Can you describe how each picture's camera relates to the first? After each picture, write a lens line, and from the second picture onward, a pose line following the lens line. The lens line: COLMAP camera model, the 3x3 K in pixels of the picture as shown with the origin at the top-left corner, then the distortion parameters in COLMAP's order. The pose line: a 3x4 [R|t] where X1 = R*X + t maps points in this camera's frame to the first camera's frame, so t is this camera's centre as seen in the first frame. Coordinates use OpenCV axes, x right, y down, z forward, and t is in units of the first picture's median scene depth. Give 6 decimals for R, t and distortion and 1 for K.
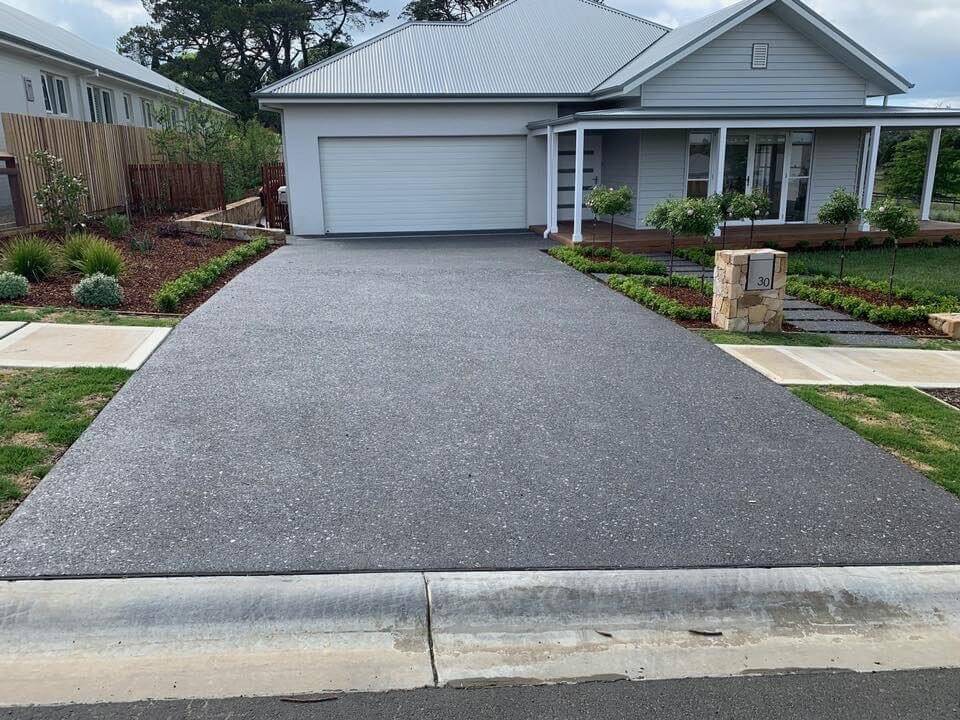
lens RADIAL K [[748.0, 0, 480.3], [0, 748.0, 363.8], [0, 0, 1]] dist [0.009259, -0.000777]
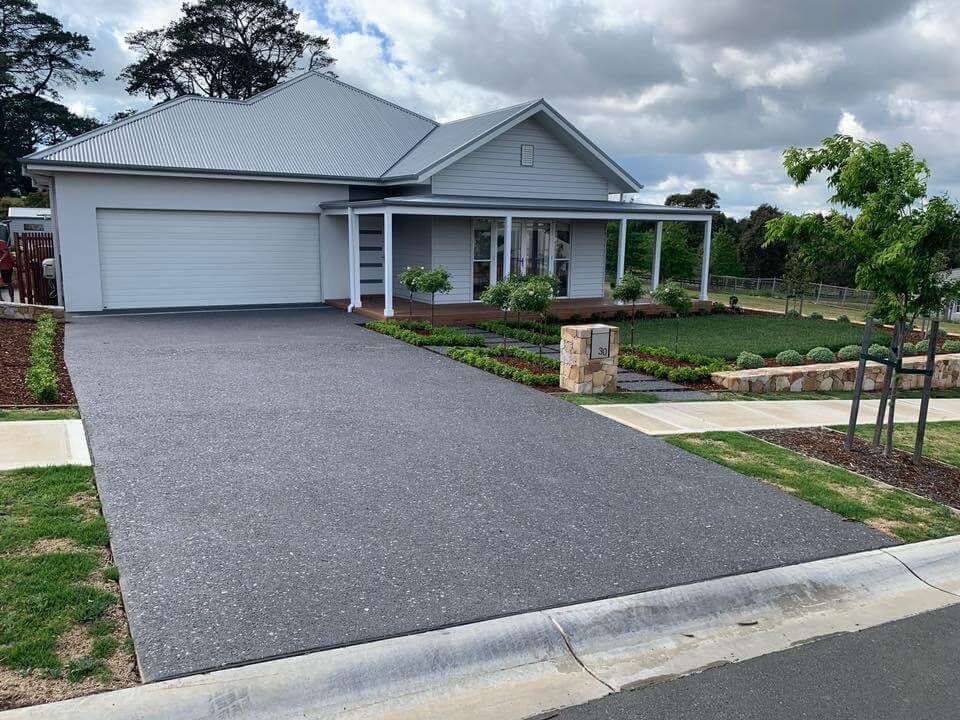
lens RADIAL K [[748.0, 0, 480.5], [0, 748.0, 359.2], [0, 0, 1]] dist [0.009259, -0.000777]
pose [[0.935971, -0.031855, 0.350632, -0.251645], [0.065529, 0.994258, -0.084595, -0.010195], [-0.345924, 0.102155, 0.932685, -0.050452]]
